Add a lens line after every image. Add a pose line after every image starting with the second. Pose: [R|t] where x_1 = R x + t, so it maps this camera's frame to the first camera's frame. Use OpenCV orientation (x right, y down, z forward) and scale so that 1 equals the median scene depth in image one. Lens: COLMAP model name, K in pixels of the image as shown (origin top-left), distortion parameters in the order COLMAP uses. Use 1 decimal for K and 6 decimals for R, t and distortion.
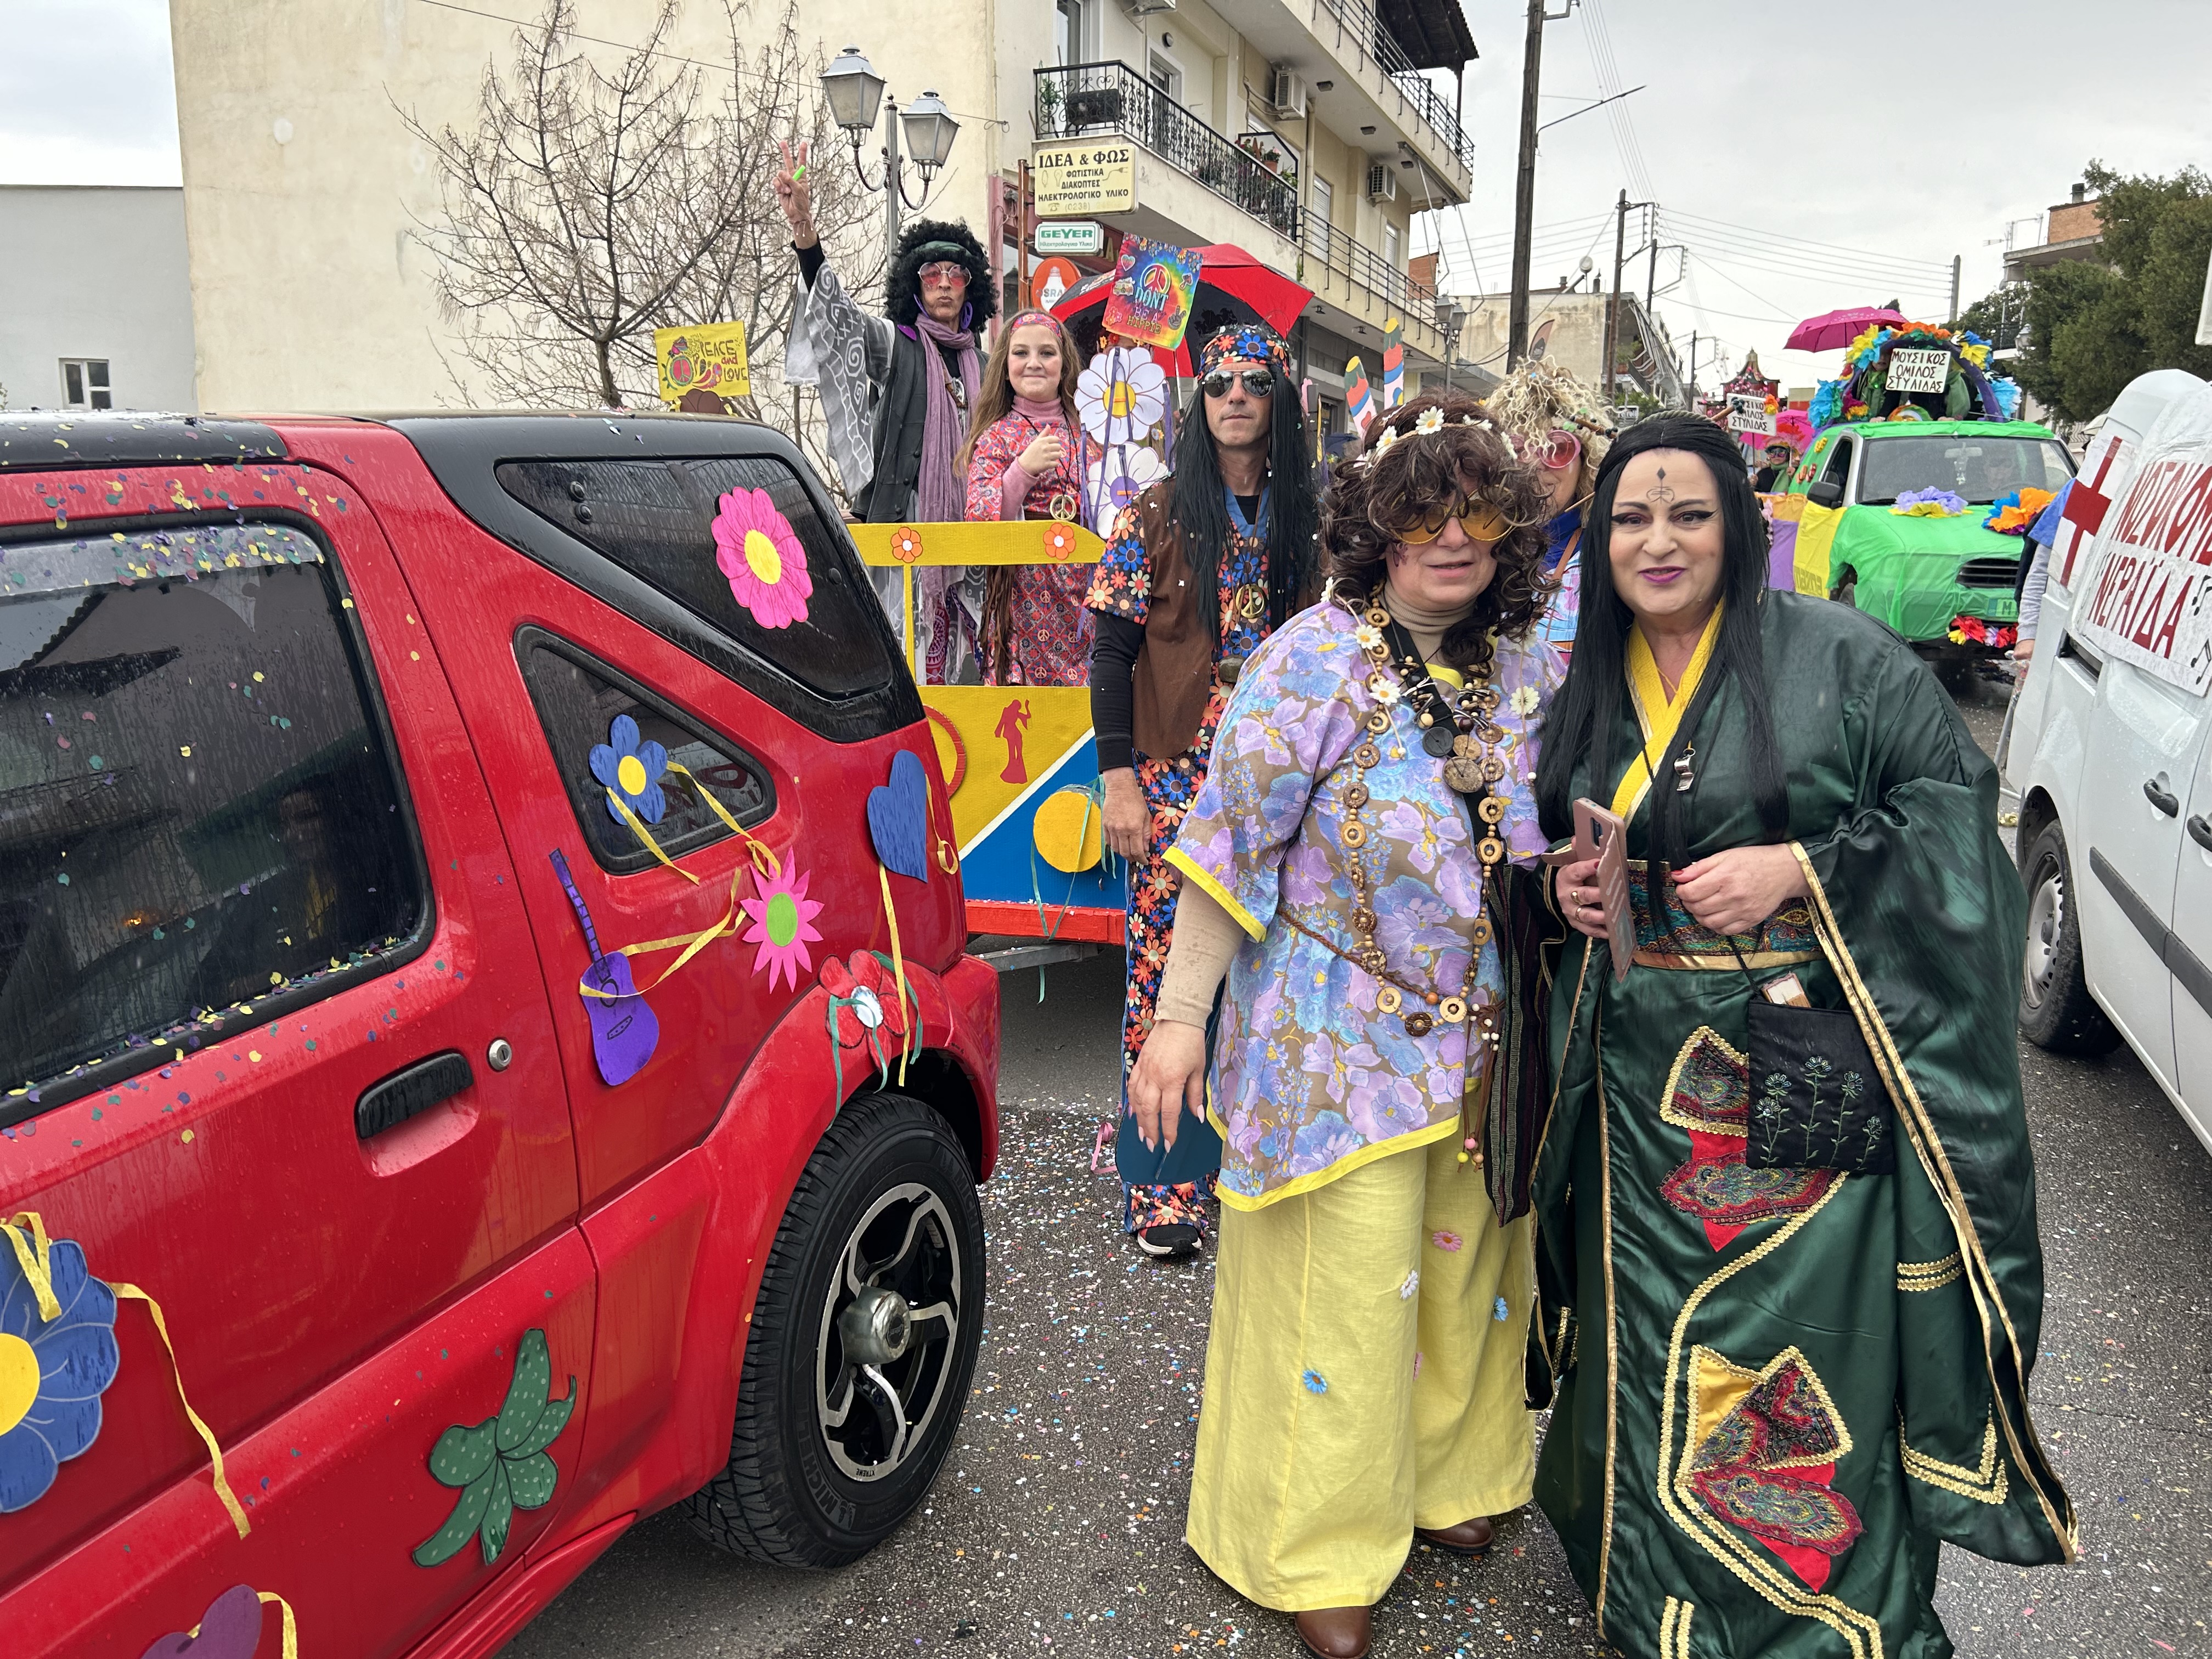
lens RADIAL K [[1680.6, 0, 1106.0], [0, 1680.6, 829.5], [0, 0, 1]] dist [0.071282, -0.067276]
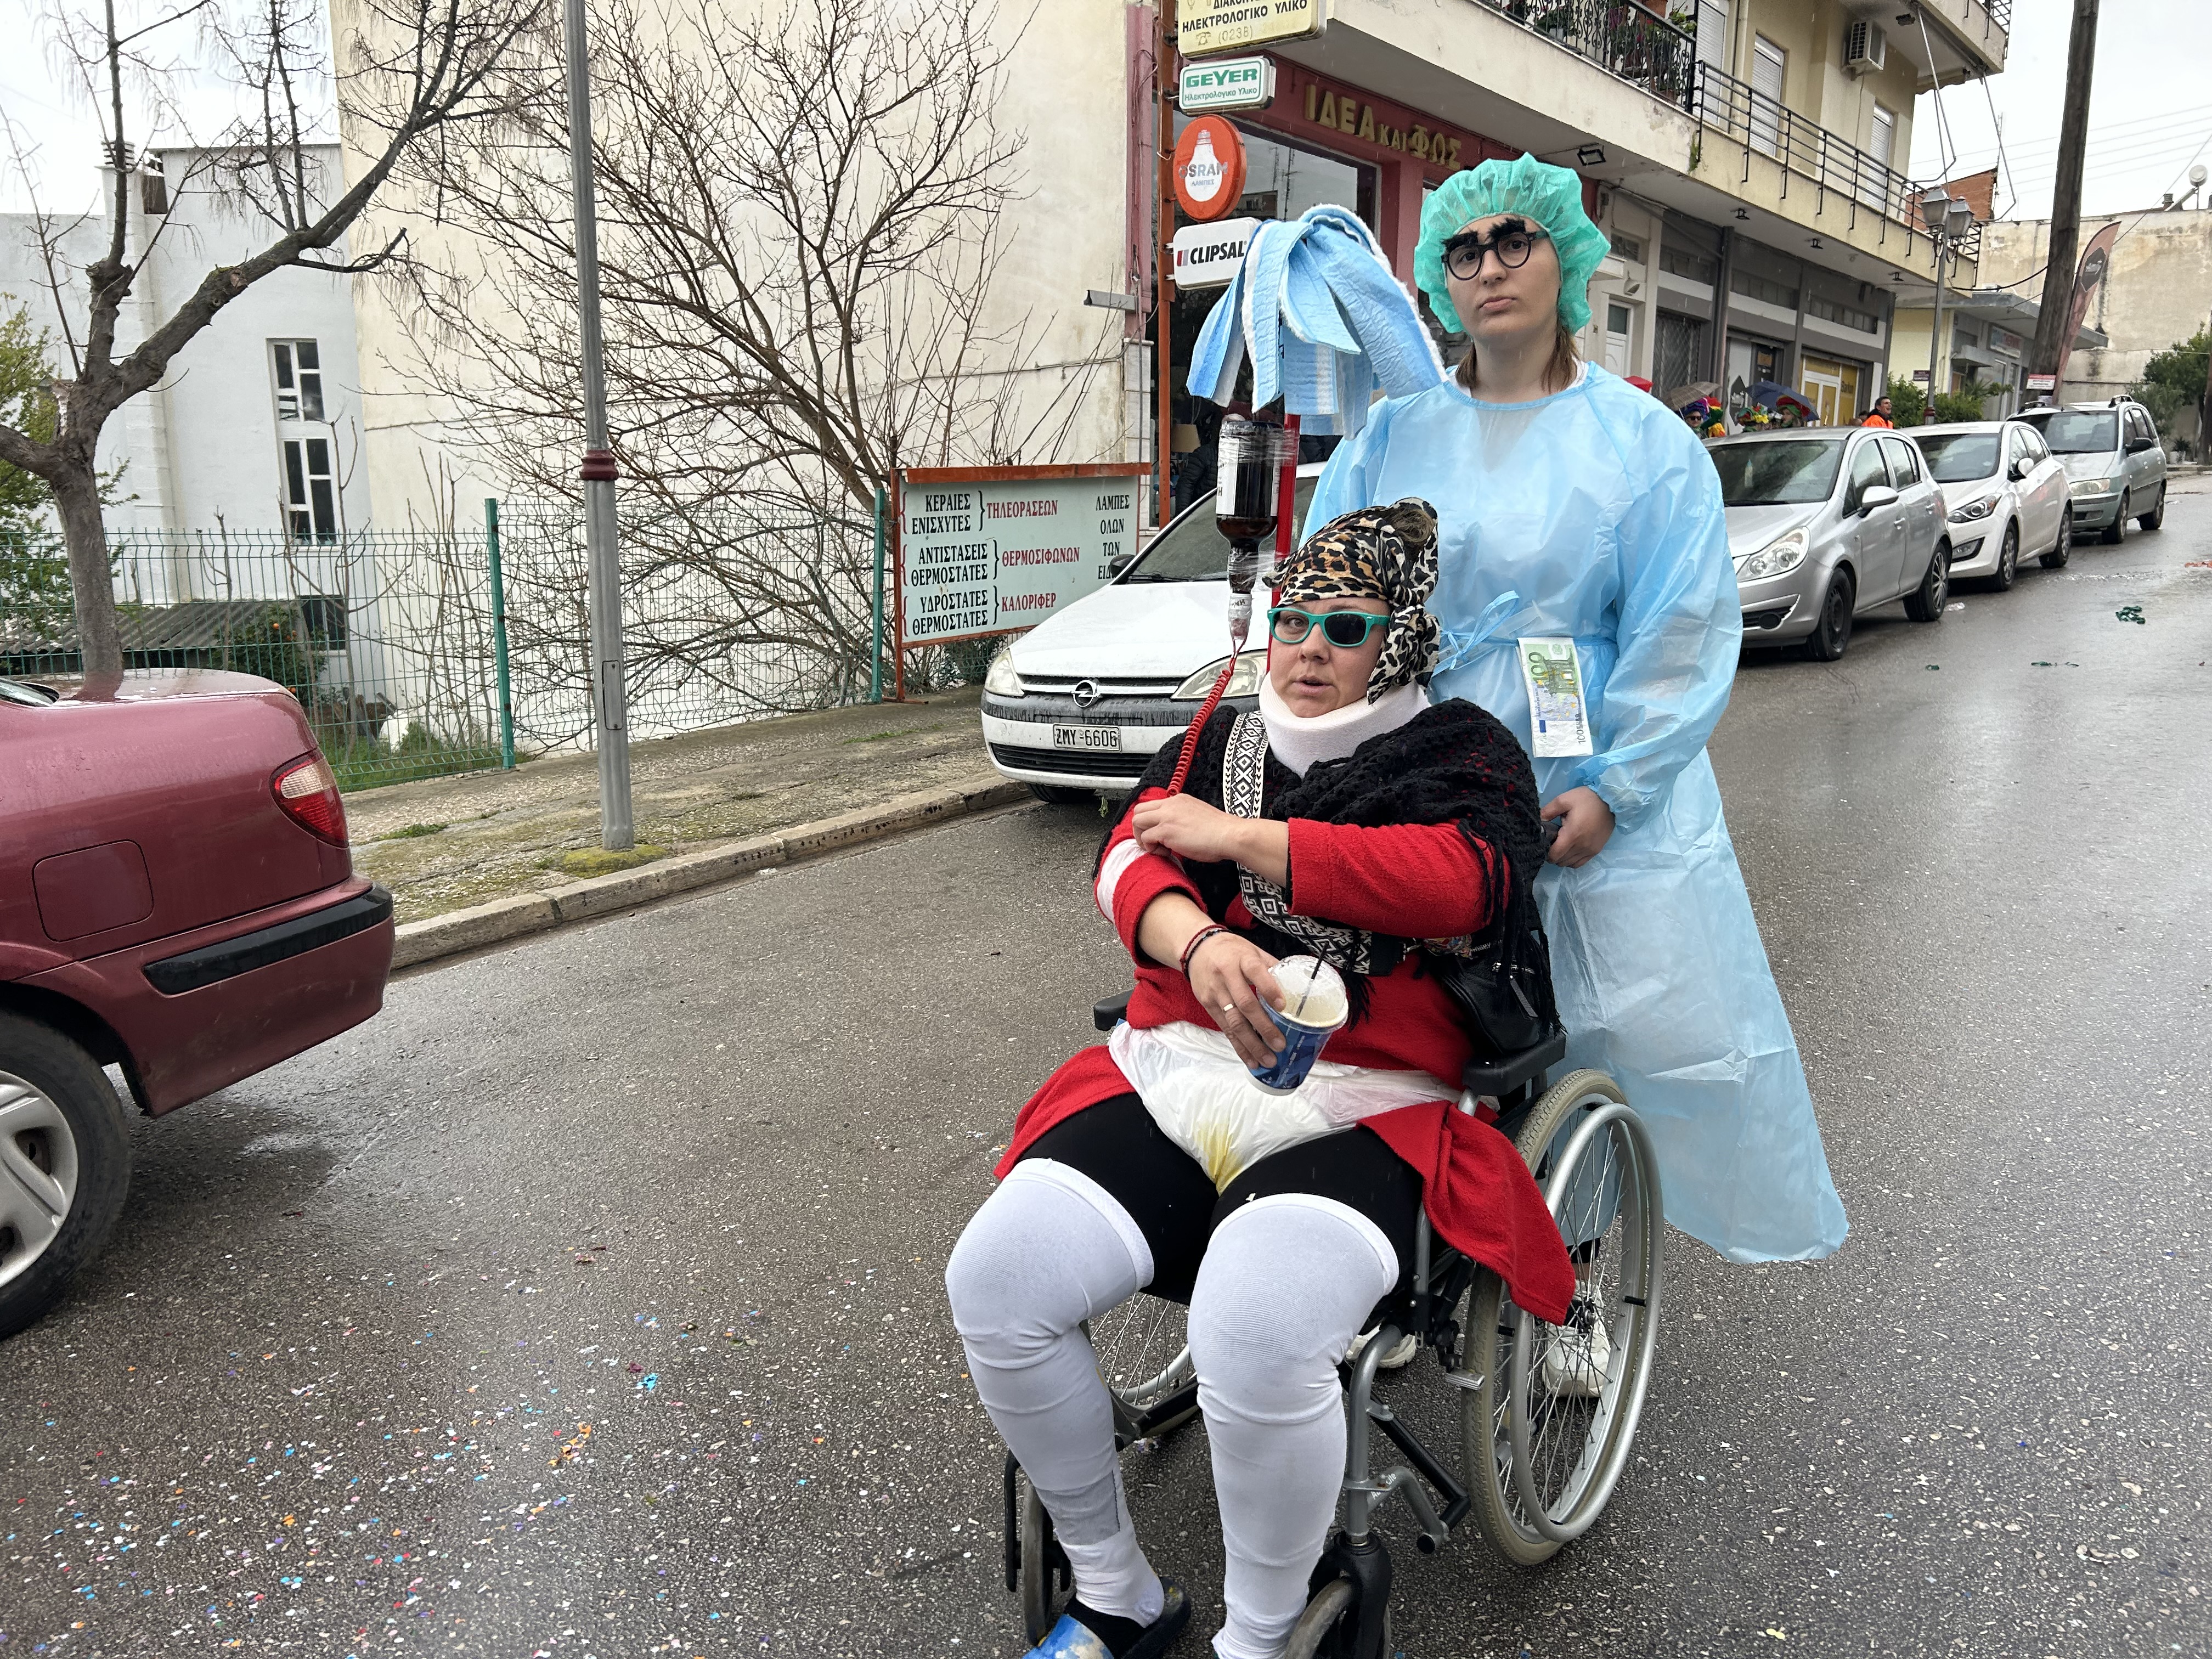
lens RADIAL K [[1662.9, 0, 1144.5], [0, 1662.9, 863.1], [0, 0, 1]] dist [0.056070, -0.053020]
pose [[0.961538, 0.051687, -0.269764, 0.098919], [-0.042759, 0.998329, 0.038872, -0.049263], [0.271323, -0.025842, 0.962141, 0.248542]]
